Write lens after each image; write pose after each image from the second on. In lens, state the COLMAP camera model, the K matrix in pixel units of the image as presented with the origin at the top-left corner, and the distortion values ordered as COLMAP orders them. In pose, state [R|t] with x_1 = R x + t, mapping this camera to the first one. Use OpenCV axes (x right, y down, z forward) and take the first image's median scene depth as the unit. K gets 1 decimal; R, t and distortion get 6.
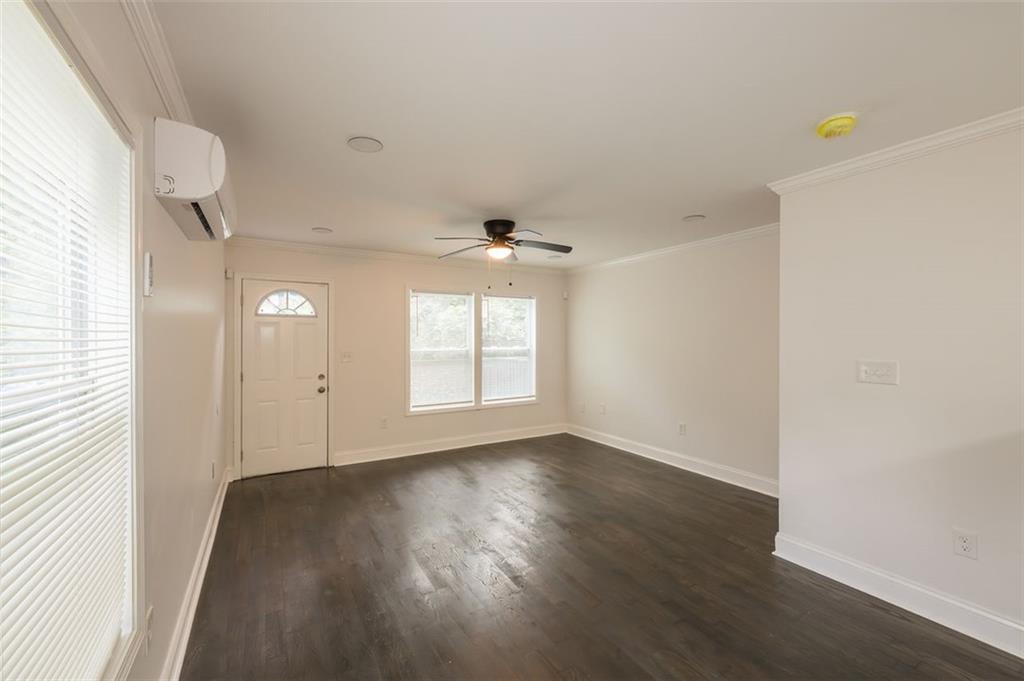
lens RADIAL K [[419.3, 0, 512.0], [0, 419.3, 340.5], [0, 0, 1]] dist [0.001089, 0.000155]
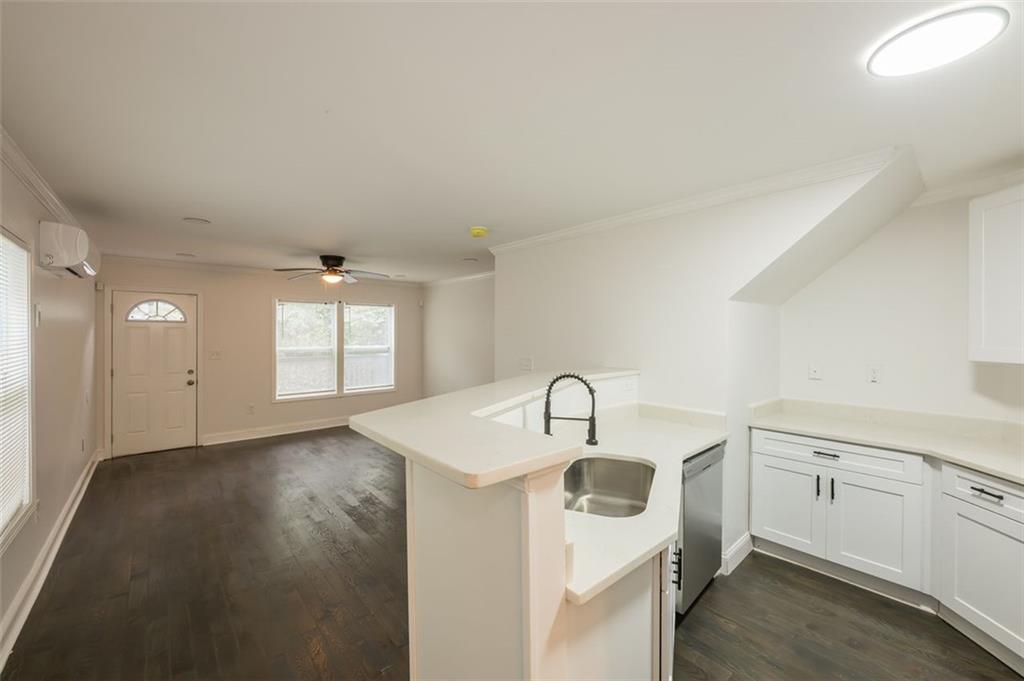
lens RADIAL K [[405.5, 0, 515.1], [0, 405.5, 337.5], [0, 0, 1]] dist [0.001260, 0.000389]
pose [[0.981587, 0.002471, 0.190997, 0.243868], [-0.003485, 0.999982, 0.004974, -0.021518], [-0.190981, -0.005548, 0.981578, -0.330091]]
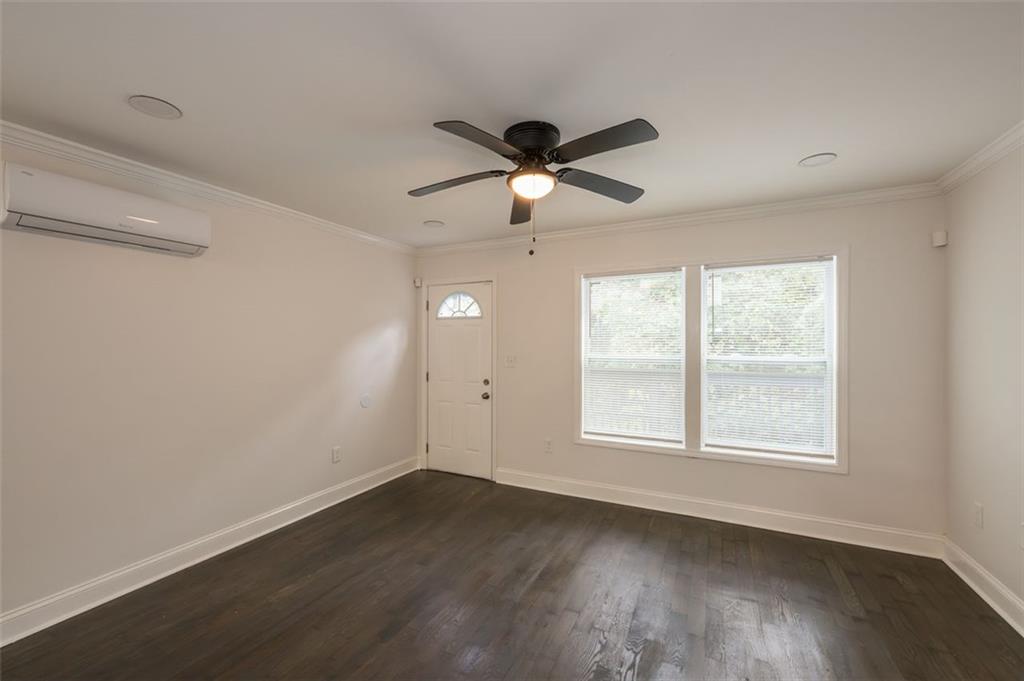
lens RADIAL K [[419.3, 0, 512.0], [0, 419.3, 340.5], [0, 0, 1]] dist [0.001089, 0.000155]
pose [[0.526248, -0.002253, -0.850328, 0.374579], [-0.003367, 0.999983, -0.004733, -0.000936], [0.850325, 0.005354, 0.526231, 0.573788]]
